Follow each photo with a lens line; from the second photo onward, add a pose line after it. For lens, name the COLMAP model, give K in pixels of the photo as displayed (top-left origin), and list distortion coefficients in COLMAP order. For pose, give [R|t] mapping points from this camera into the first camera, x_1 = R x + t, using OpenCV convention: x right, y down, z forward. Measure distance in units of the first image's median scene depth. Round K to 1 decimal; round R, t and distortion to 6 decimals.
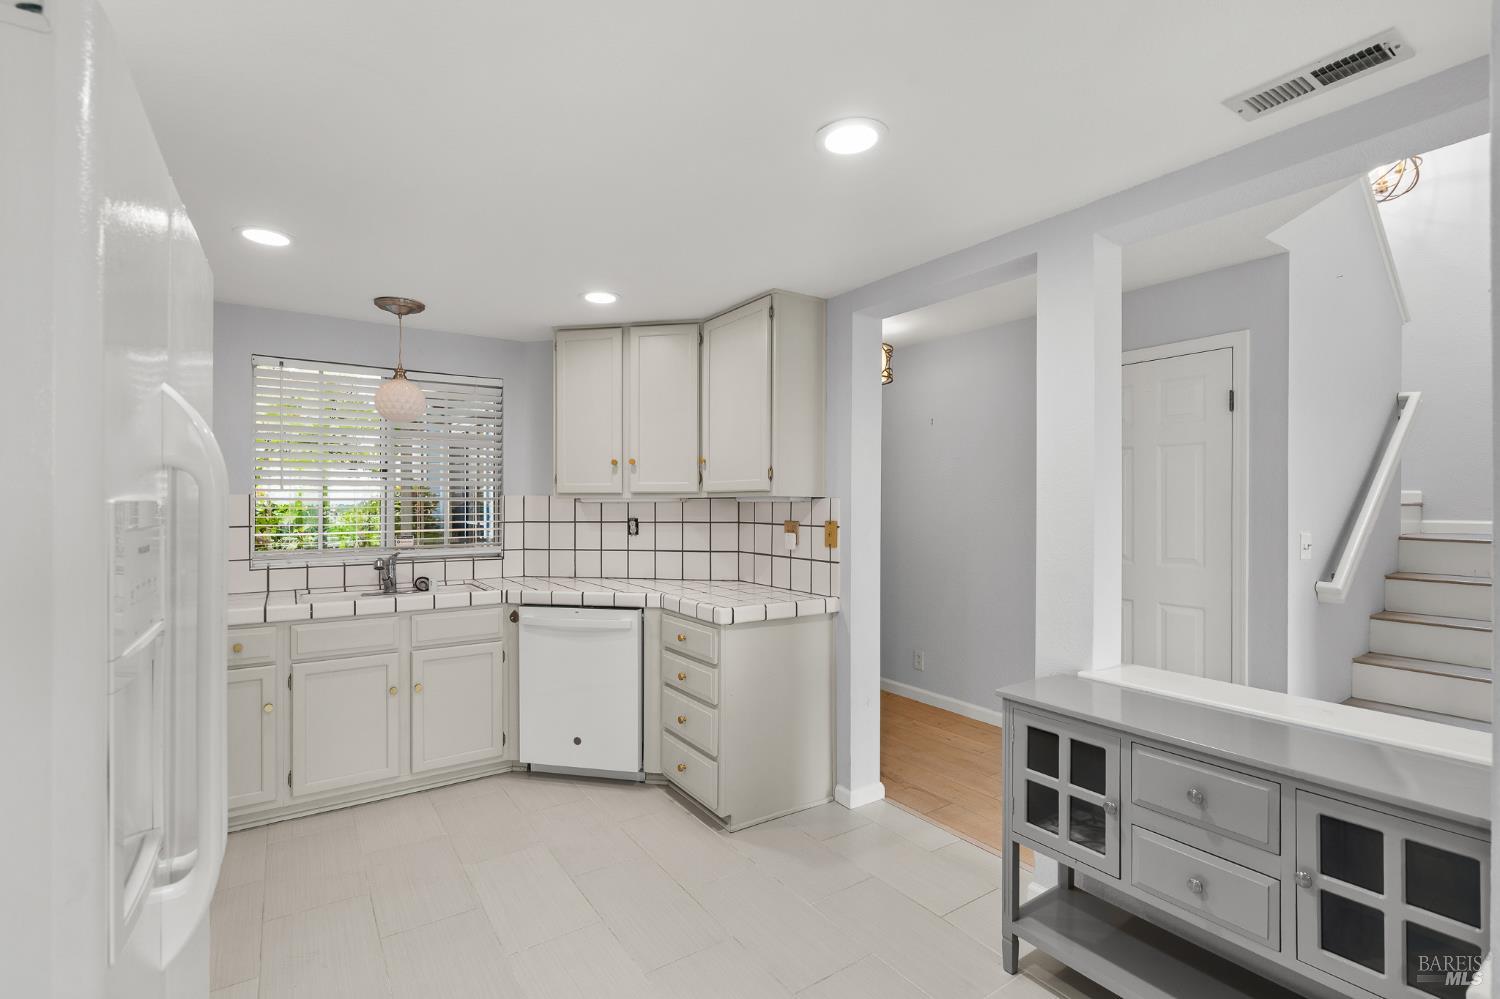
lens RADIAL K [[682.8, 0, 751.3], [0, 682.8, 505.4], [0, 0, 1]] dist [-0.004959, 0.002394]
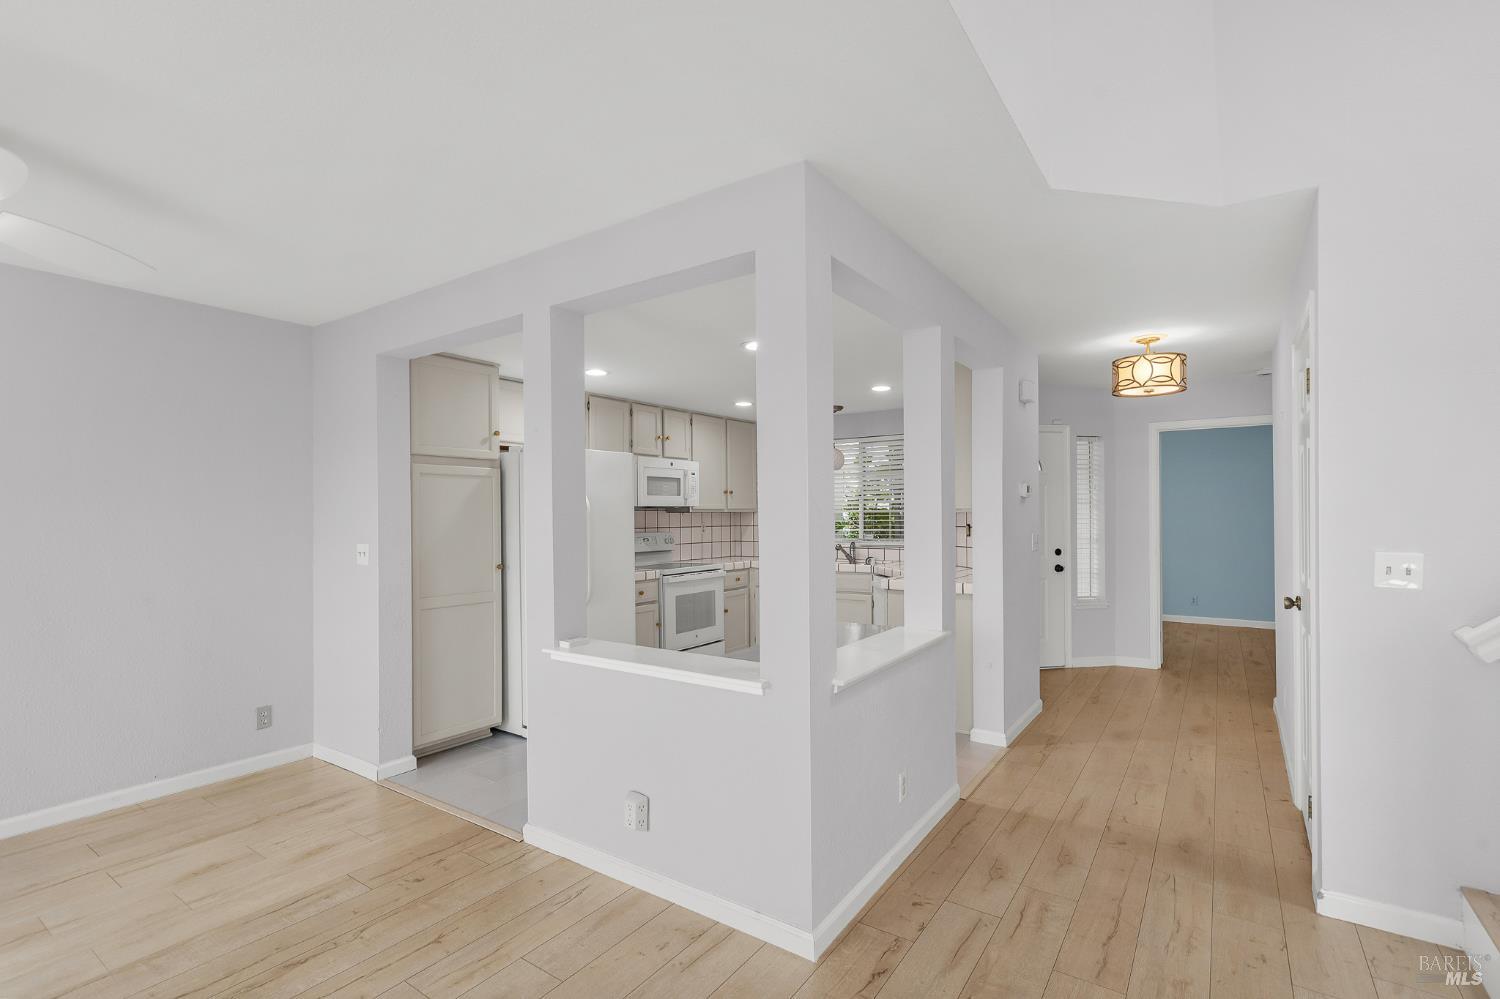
lens RADIAL K [[682.8, 0, 747.6], [0, 682.8, 503.4], [0, 0, 1]] dist [-0.004959, 0.002394]
pose [[0.366179, -0.017641, -0.930377, 1.049224], [0.006975, 0.999844, -0.016213, -0.005862], [0.930518, -0.000553, 0.366245, 0.064060]]
